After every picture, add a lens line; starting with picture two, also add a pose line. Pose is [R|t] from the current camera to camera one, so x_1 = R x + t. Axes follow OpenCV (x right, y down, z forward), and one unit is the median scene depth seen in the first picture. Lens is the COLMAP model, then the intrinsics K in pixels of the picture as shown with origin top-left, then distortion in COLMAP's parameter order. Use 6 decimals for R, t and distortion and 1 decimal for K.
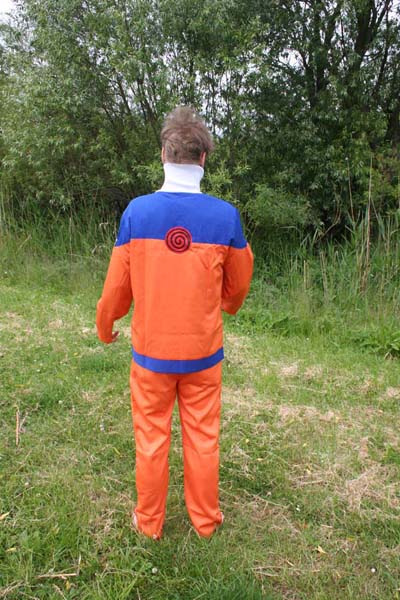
lens RADIAL K [[539.9, 0, 200.9], [0, 539.9, 301.0], [0, 0, 1]] dist [-0.102312, 0.054318]
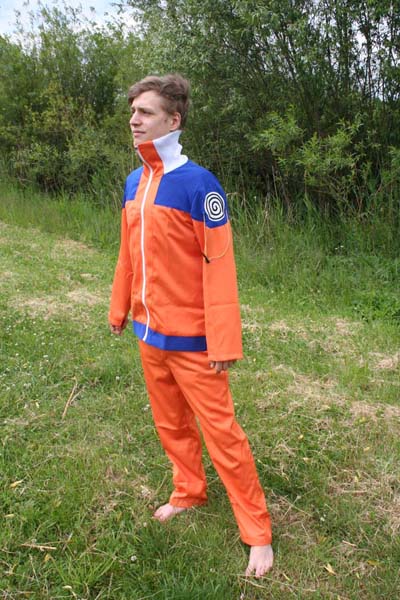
lens RADIAL K [[598.7, 0, 198.5], [0, 598.7, 295.5], [0, 0, 1]] dist [-0.052896, 0.000000]
pose [[0.954600, 0.034483, -0.295889, 0.240377], [-0.027230, 0.999220, 0.028603, 0.005911], [0.296644, -0.019247, 0.954794, 0.022351]]
